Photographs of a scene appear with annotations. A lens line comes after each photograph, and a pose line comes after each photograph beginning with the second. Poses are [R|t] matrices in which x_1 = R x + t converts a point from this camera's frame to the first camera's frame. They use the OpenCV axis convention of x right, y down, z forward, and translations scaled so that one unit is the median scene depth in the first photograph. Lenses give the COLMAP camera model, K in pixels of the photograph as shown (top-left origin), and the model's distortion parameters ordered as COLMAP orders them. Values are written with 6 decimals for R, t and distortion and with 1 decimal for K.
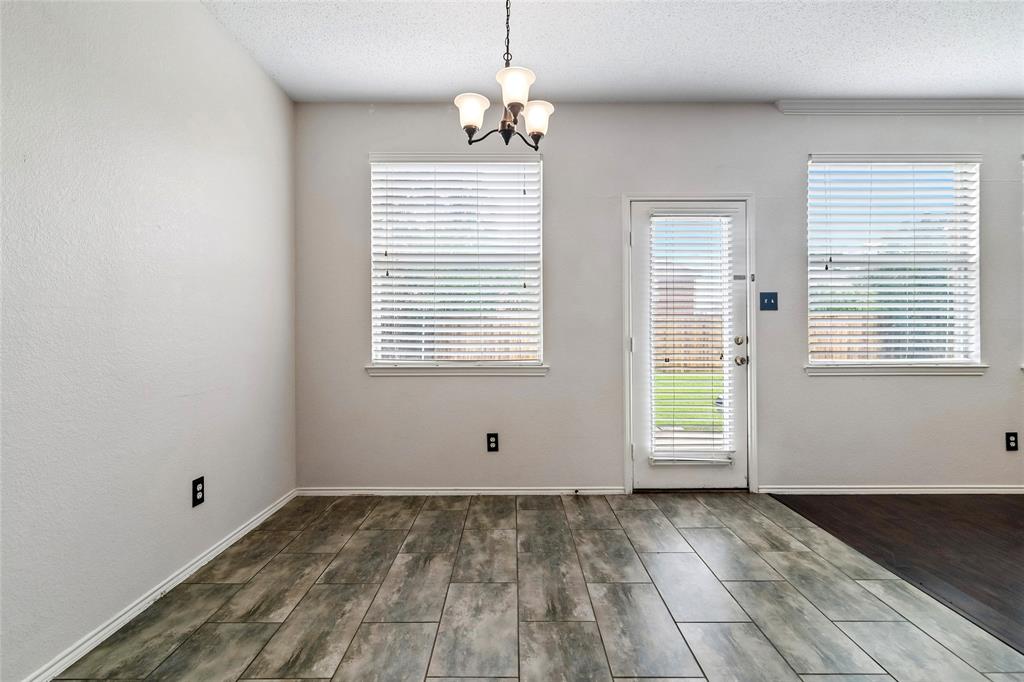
lens RADIAL K [[494.7, 0, 518.0], [0, 494.7, 333.9], [0, 0, 1]] dist [-0.002262, 0.000332]
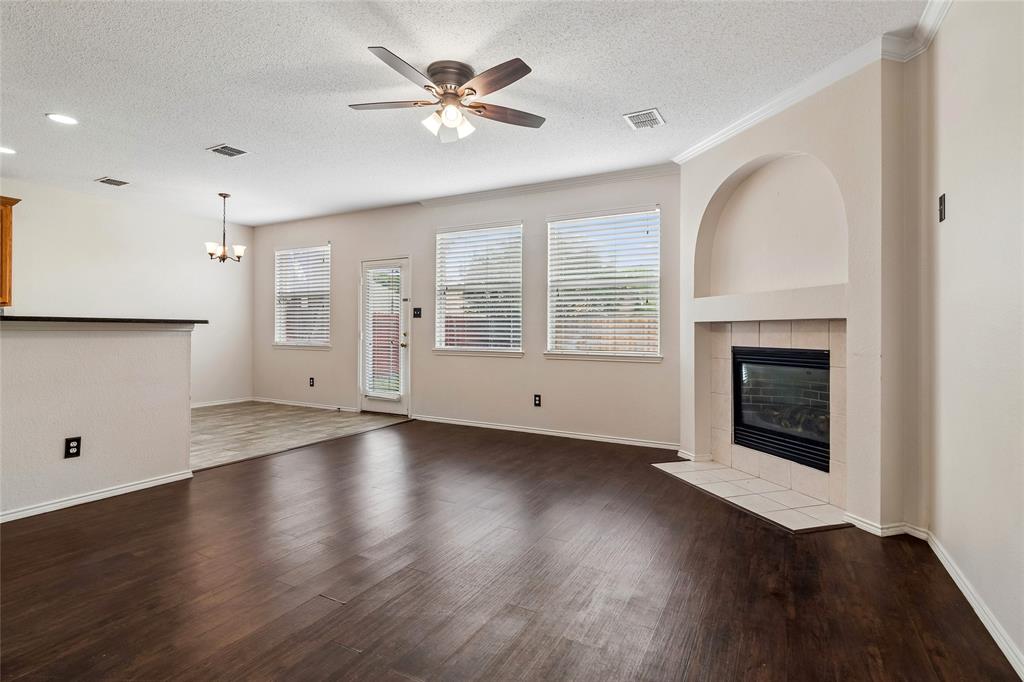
lens RADIAL K [[494.7, 0, 529.4], [0, 494.7, 332.1], [0, 0, 1]] dist [-0.002262, 0.000332]
pose [[0.881849, 0.007558, -0.471471, 1.744718], [-0.008705, 0.999962, -0.000251, 0.001622], [0.471451, 0.004326, 0.881882, -0.404866]]
